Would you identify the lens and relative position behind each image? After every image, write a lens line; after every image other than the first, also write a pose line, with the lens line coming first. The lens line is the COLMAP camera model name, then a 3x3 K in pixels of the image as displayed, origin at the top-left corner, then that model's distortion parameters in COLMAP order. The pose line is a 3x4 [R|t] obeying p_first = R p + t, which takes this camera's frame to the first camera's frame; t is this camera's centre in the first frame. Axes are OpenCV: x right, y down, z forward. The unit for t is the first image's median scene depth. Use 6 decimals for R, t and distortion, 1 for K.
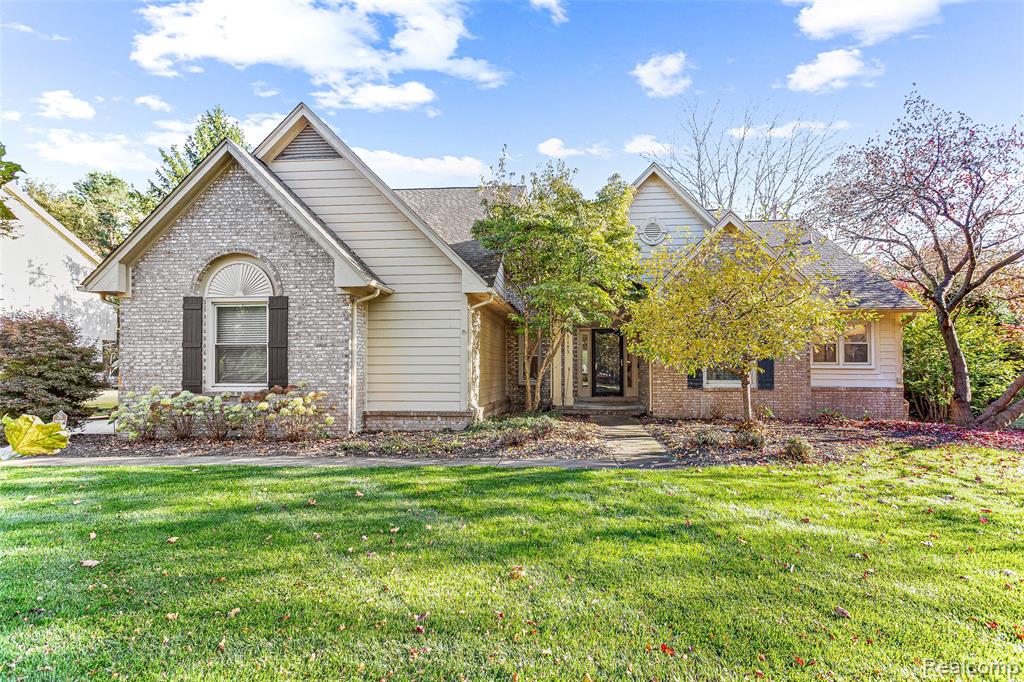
lens RADIAL K [[491.2, 0, 510.9], [0, 491.2, 320.0], [0, 0, 1]] dist [0.027512, 0.000493]
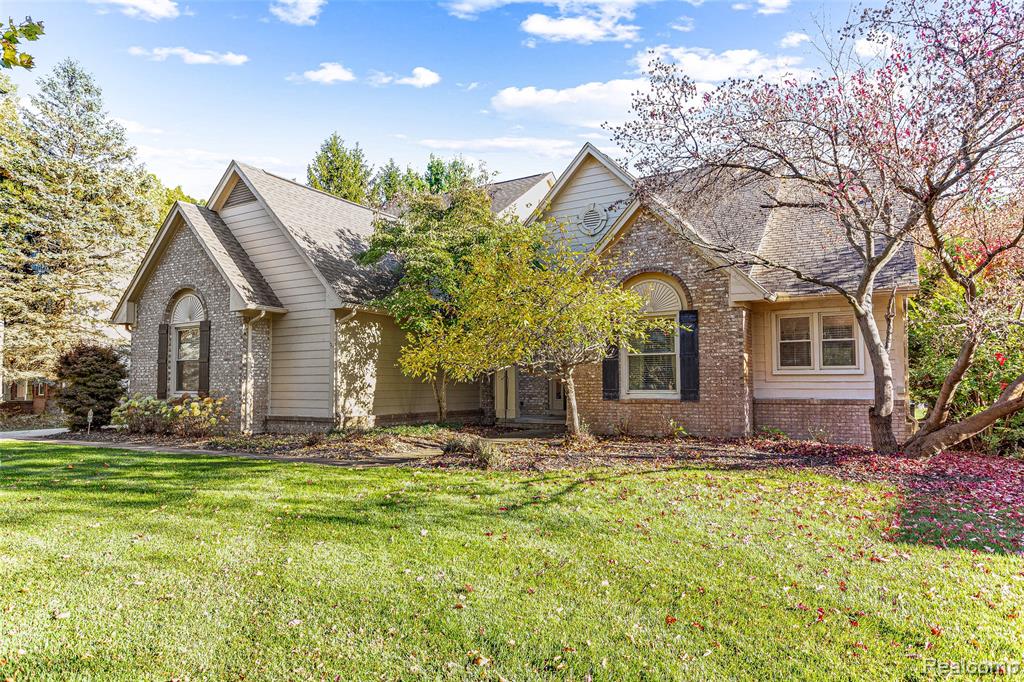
lens RADIAL K [[624.9, 0, 512.4], [0, 624.9, 294.2], [0, 0, 1]] dist [-0.000459, -0.000424]
pose [[0.899299, -0.065333, -0.432426, 0.874683], [0.048383, 0.997572, -0.050097, 0.001338], [0.434649, 0.024130, 0.900277, -0.078906]]
